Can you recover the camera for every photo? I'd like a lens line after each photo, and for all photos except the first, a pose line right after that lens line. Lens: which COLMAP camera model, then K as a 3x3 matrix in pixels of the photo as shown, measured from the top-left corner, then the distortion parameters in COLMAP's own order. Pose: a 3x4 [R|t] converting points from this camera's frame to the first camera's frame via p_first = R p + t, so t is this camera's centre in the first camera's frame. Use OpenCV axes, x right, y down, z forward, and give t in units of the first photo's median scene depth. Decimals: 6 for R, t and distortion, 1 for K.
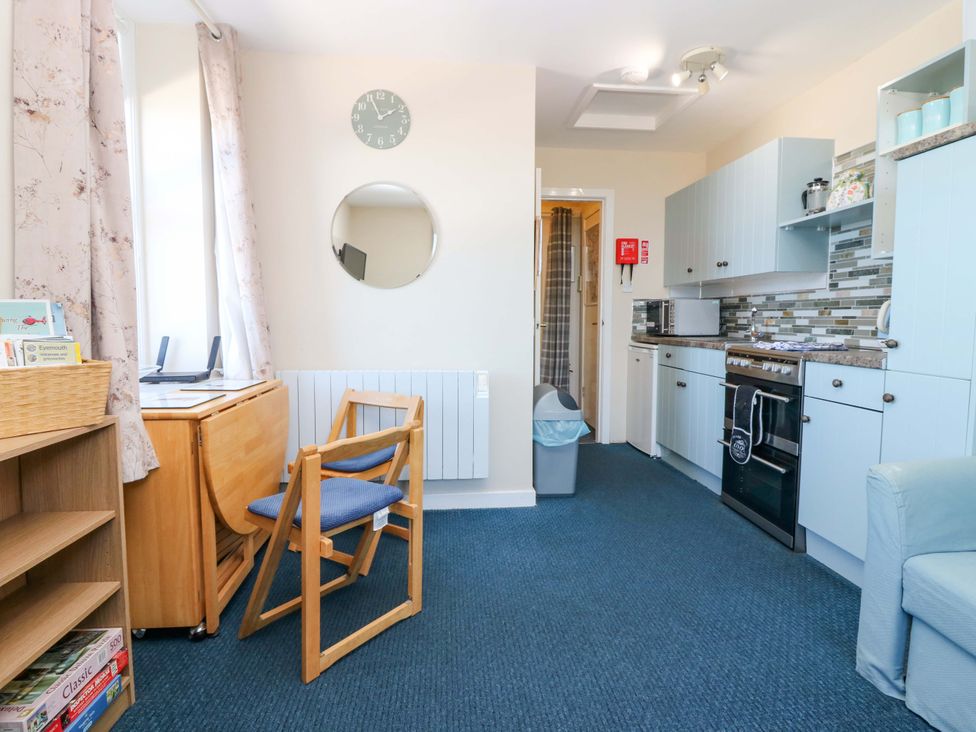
lens RADIAL K [[516.5, 0, 488.9], [0, 516.5, 354.8], [0, 0, 1]] dist [-0.000701, -0.011989]
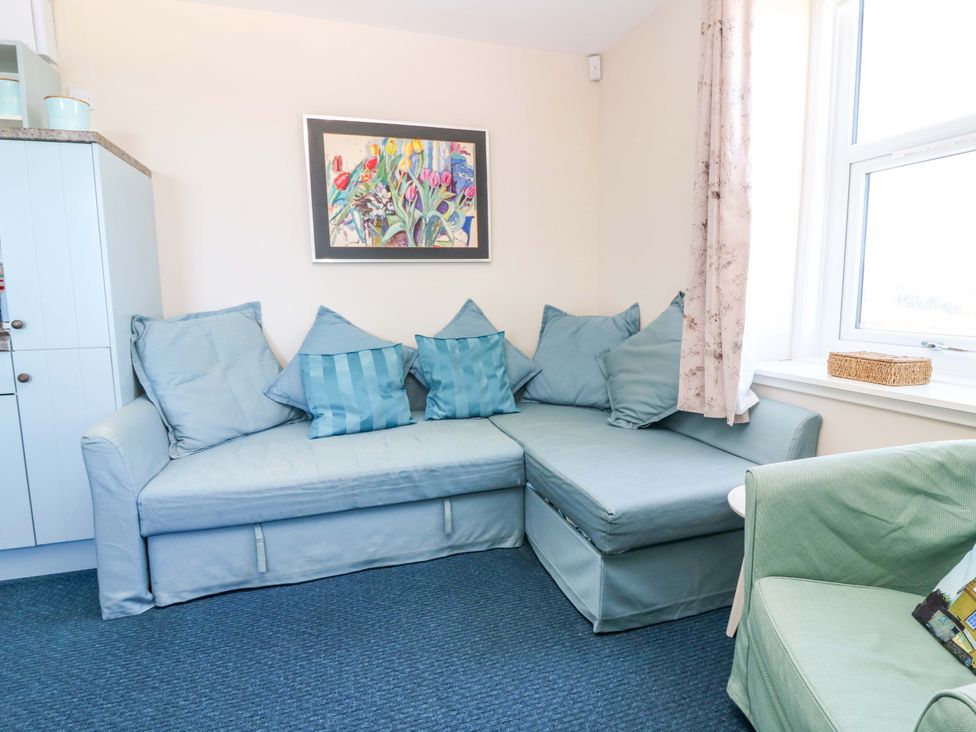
lens RADIAL K [[516.5, 0, 490.7], [0, 516.5, 357.3], [0, 0, 1]] dist [-0.000701, -0.011989]
pose [[-0.202182, -0.119272, 0.972058, -0.274445], [0.083160, 0.986881, 0.138388, -0.013545], [-0.975811, 0.108816, -0.189611, 0.204032]]
